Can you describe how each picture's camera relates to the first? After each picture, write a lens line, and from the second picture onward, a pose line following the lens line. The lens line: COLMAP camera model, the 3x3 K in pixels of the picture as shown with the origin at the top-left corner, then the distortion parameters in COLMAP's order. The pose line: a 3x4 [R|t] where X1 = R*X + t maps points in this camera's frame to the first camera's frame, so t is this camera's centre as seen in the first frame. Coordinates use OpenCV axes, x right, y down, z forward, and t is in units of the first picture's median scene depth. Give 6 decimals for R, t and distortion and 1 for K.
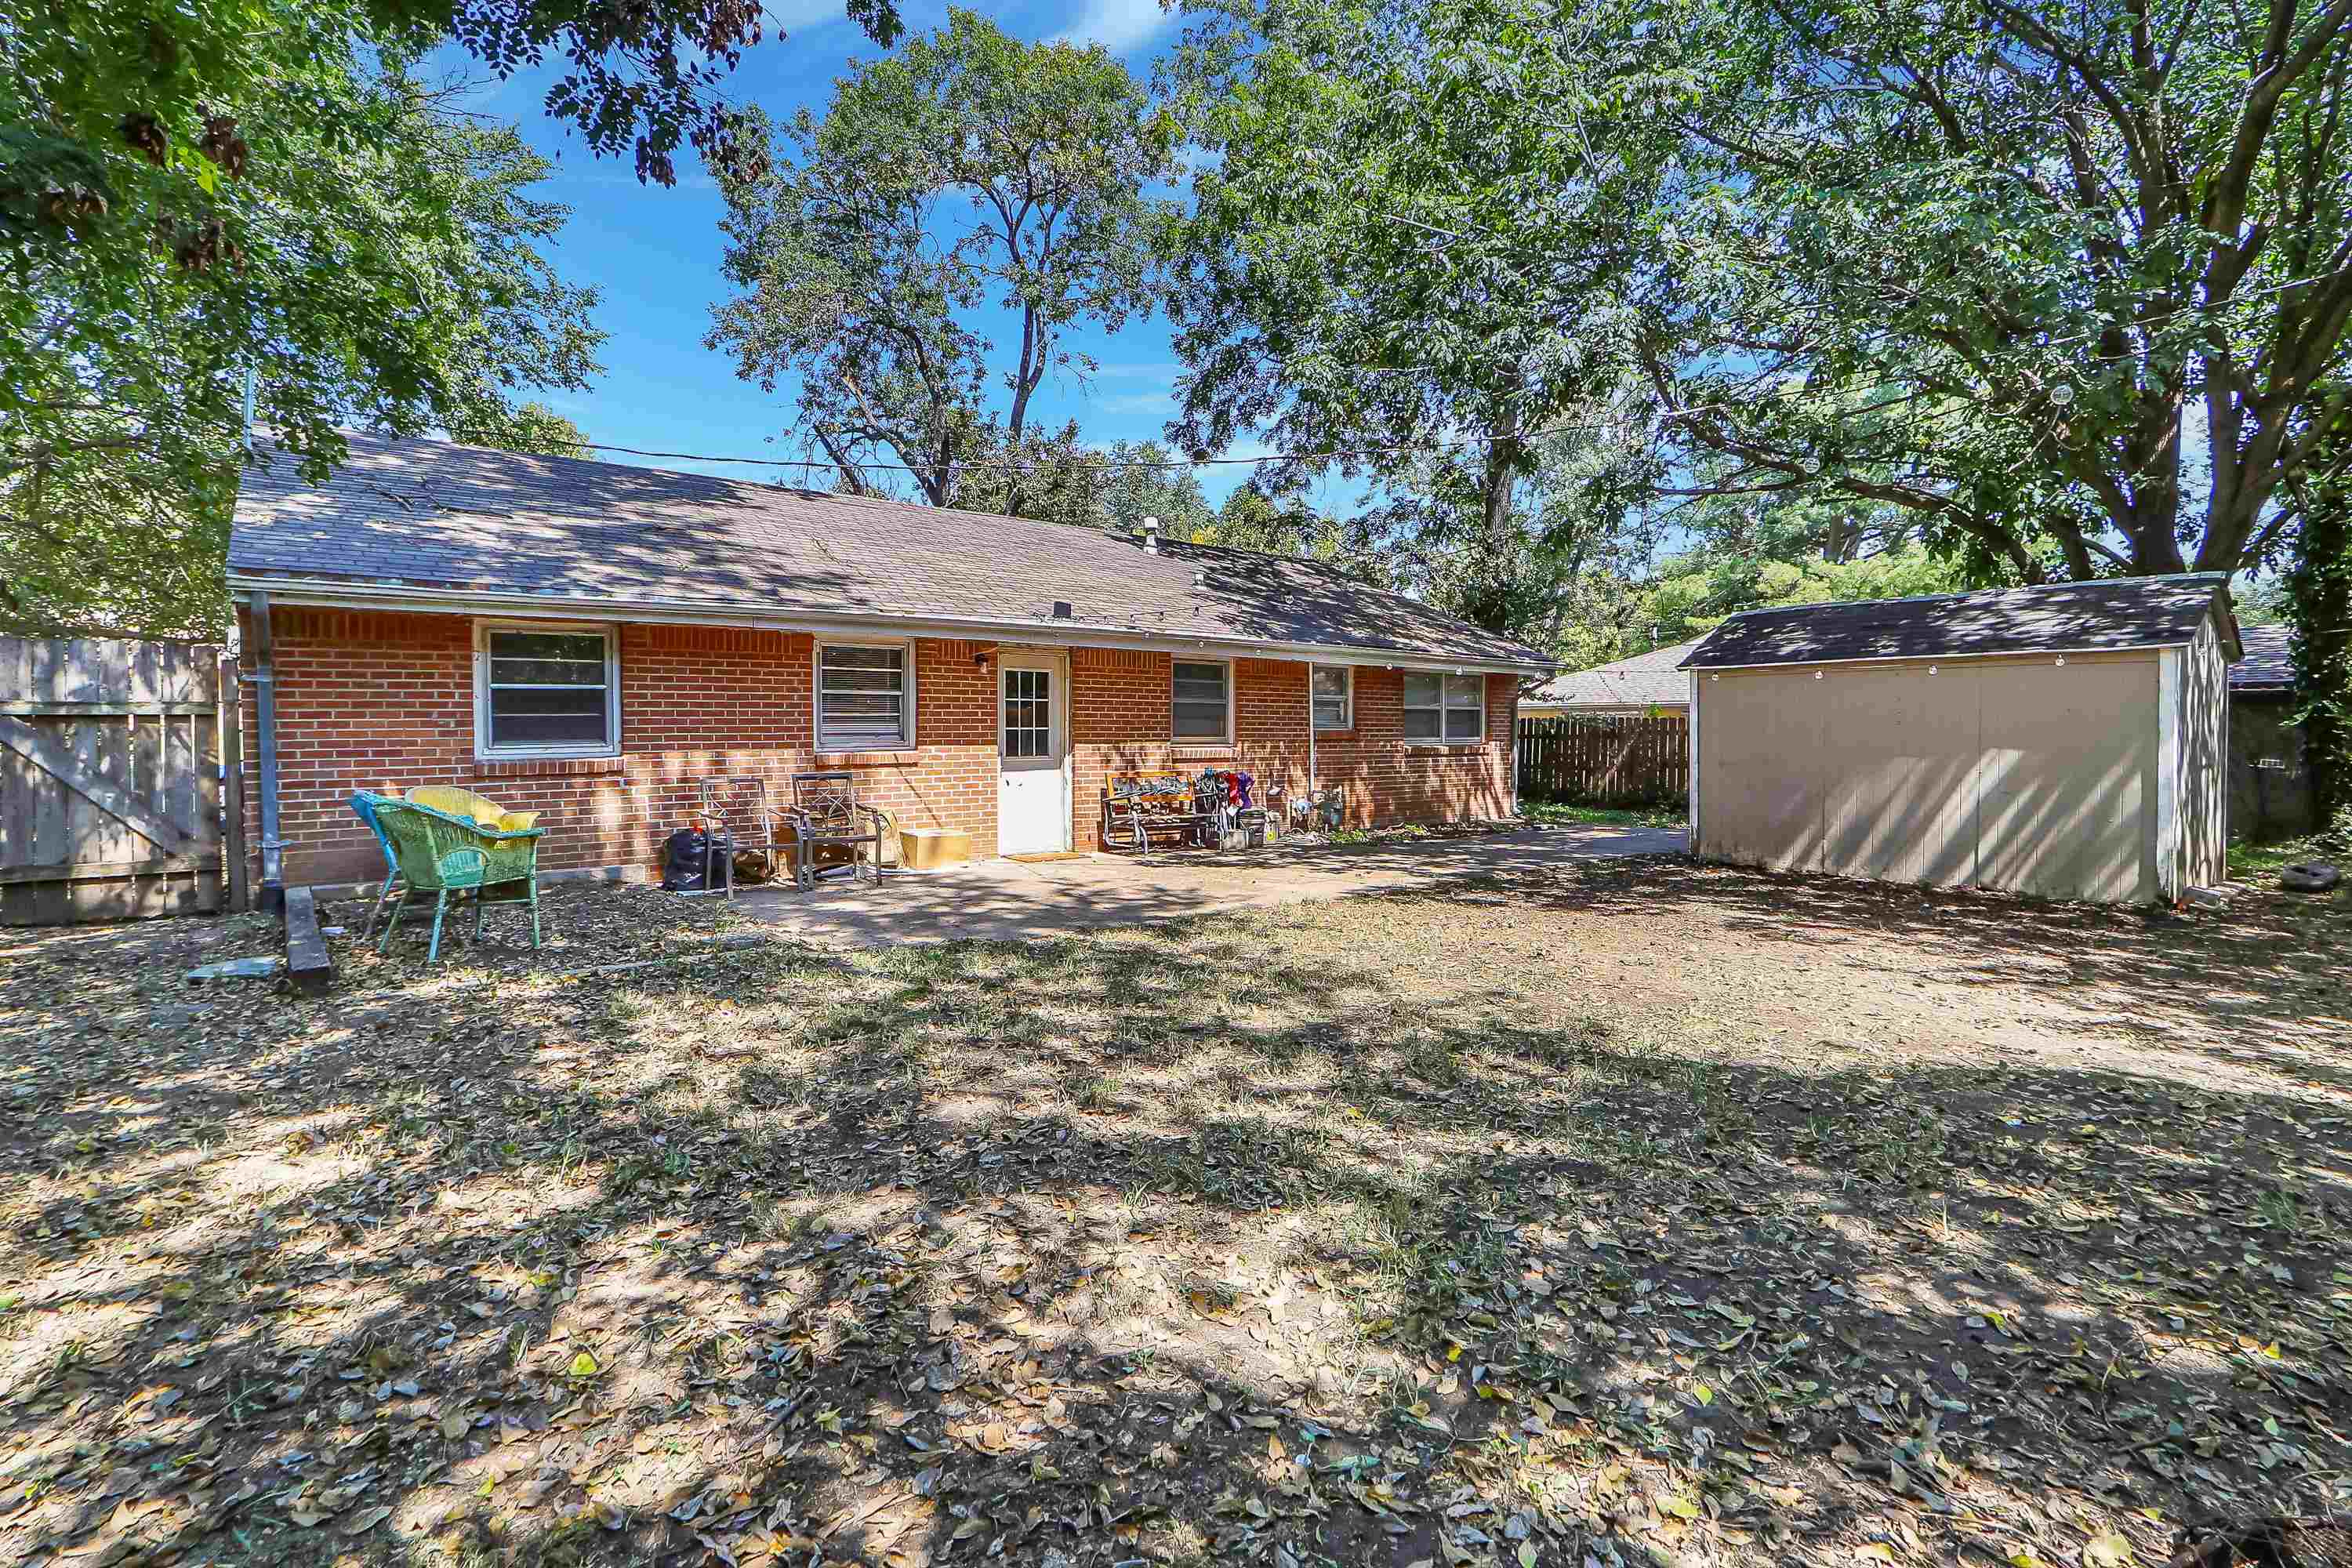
lens RADIAL K [[1095.2, 0, 1181.1], [0, 1095.2, 823.2], [0, 0, 1]] dist [-0.005151, -0.000162]
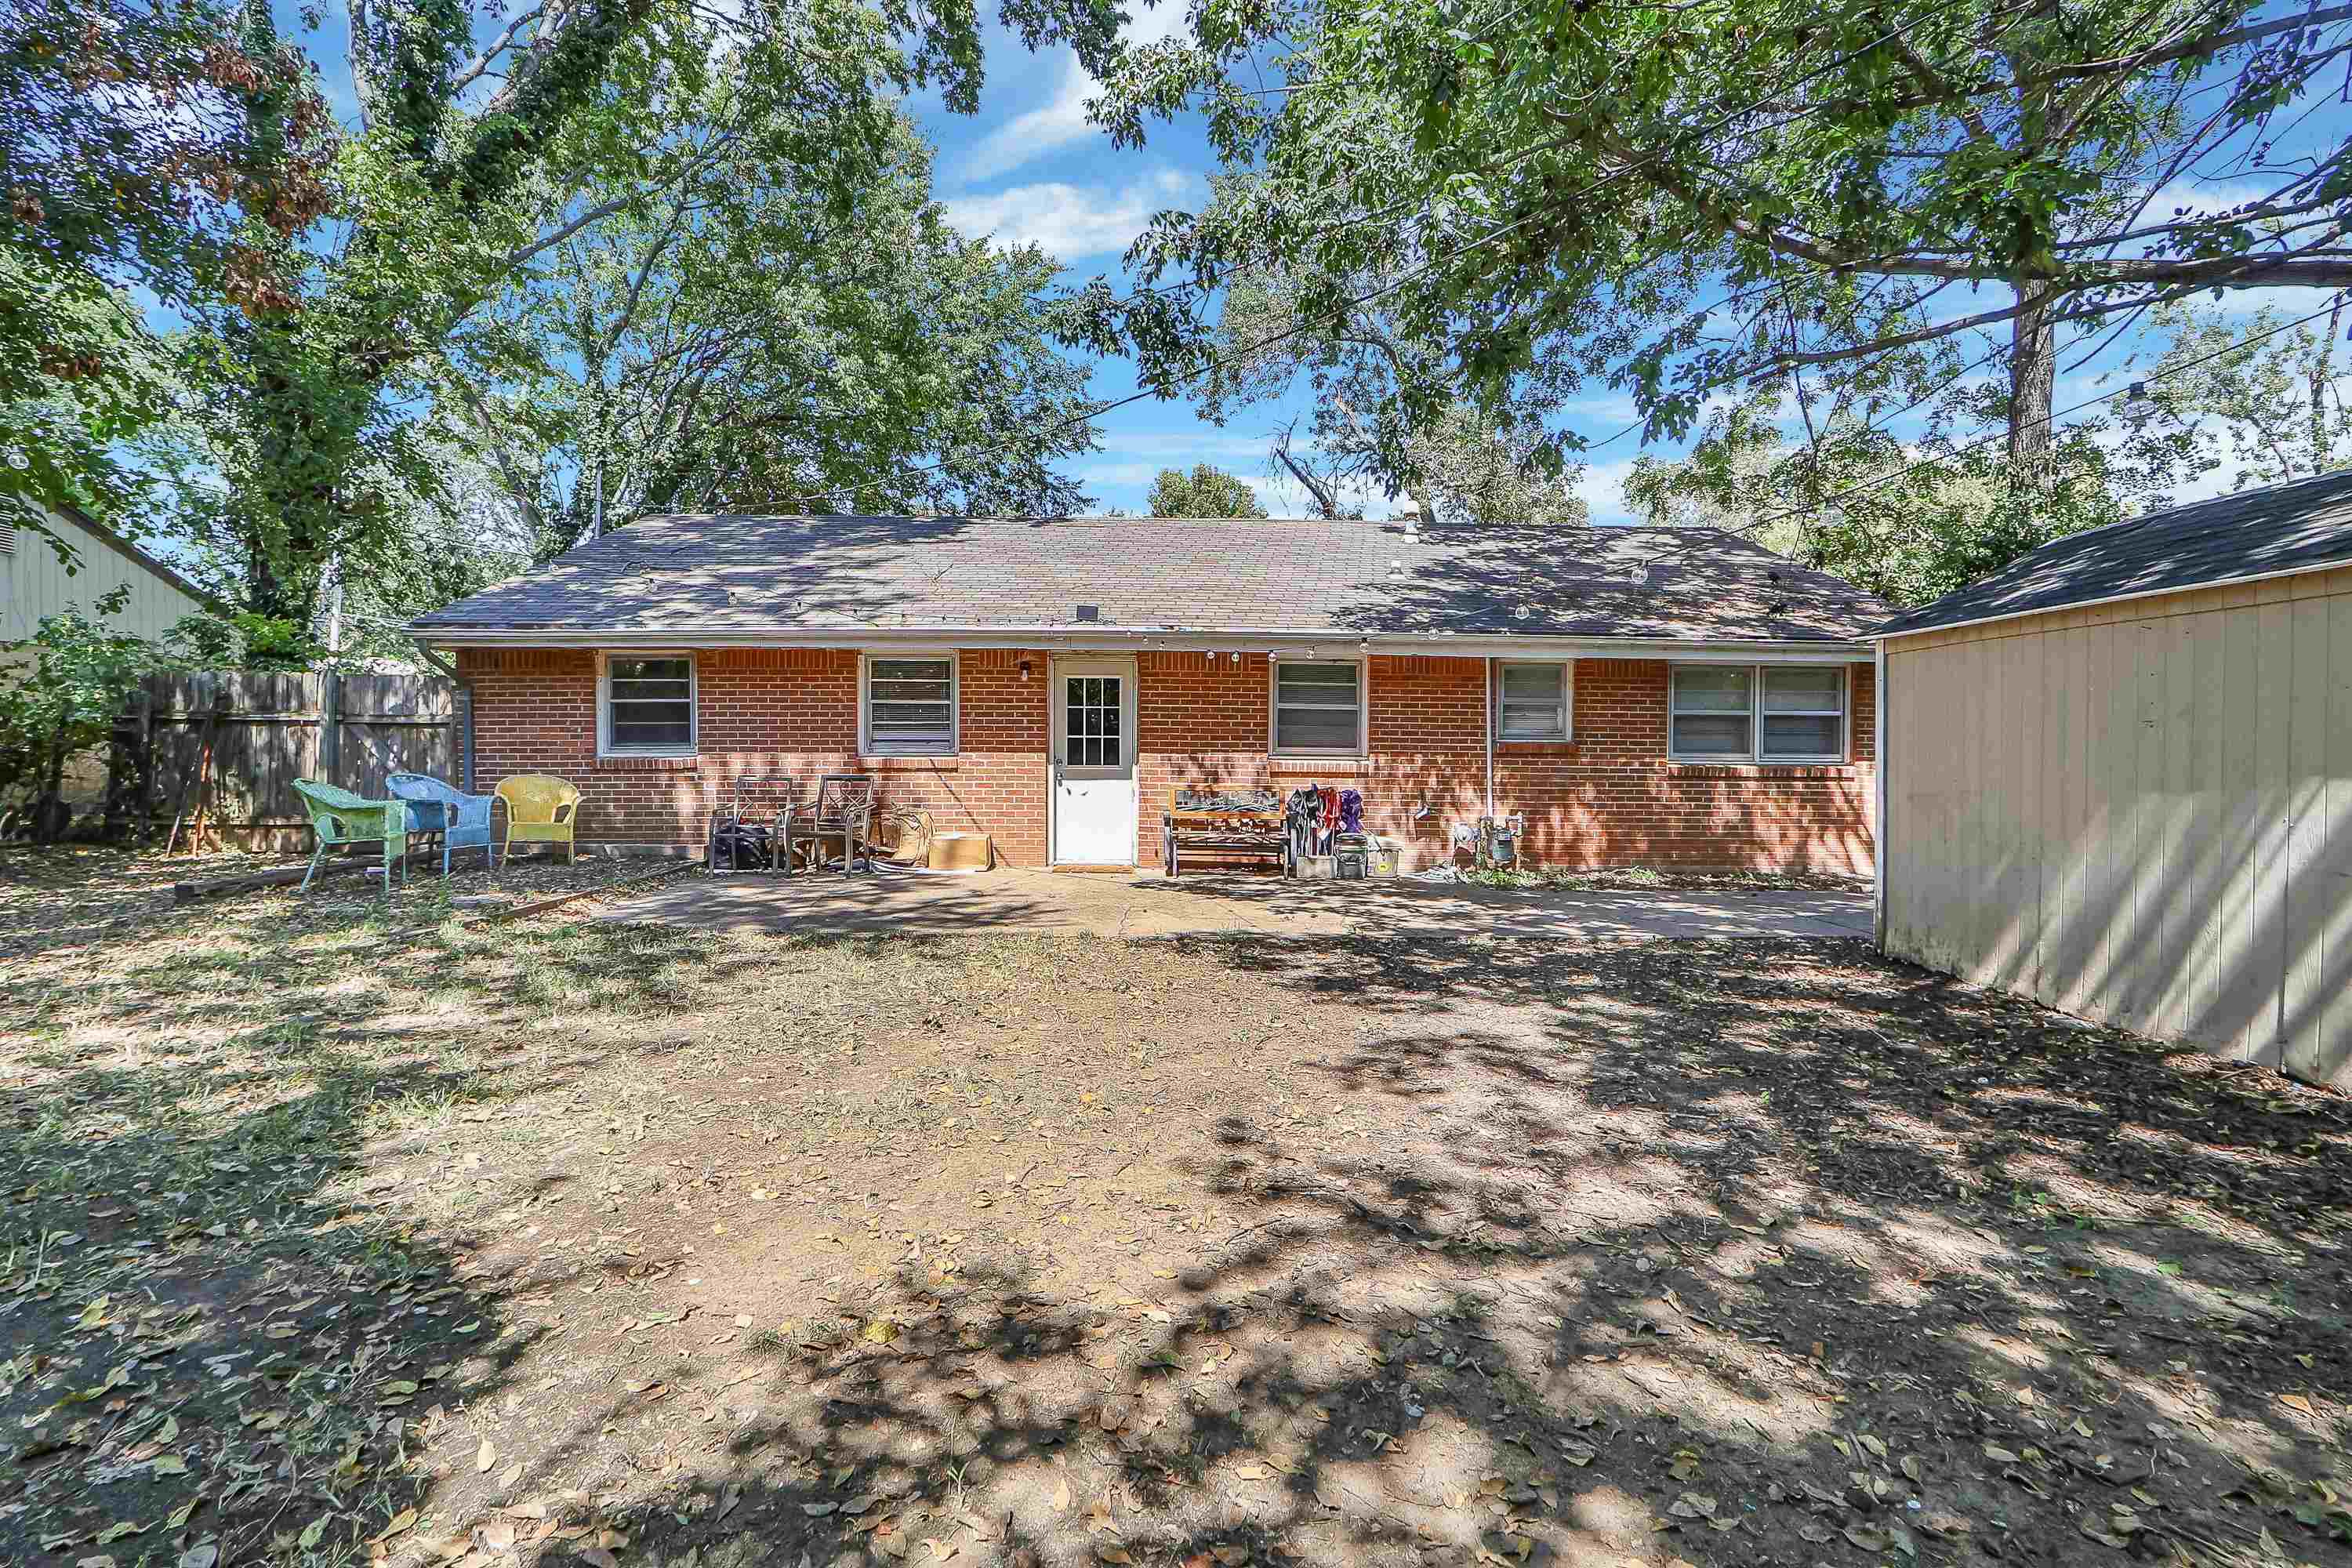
lens RADIAL K [[1095.2, 0, 1181.1], [0, 1095.2, 823.2], [0, 0, 1]] dist [-0.005151, -0.000162]
pose [[0.793601, 0.050203, -0.606364, 0.551280], [-0.059273, 0.998229, 0.005072, -0.020272], [0.605545, 0.031916, 0.795171, 0.289293]]
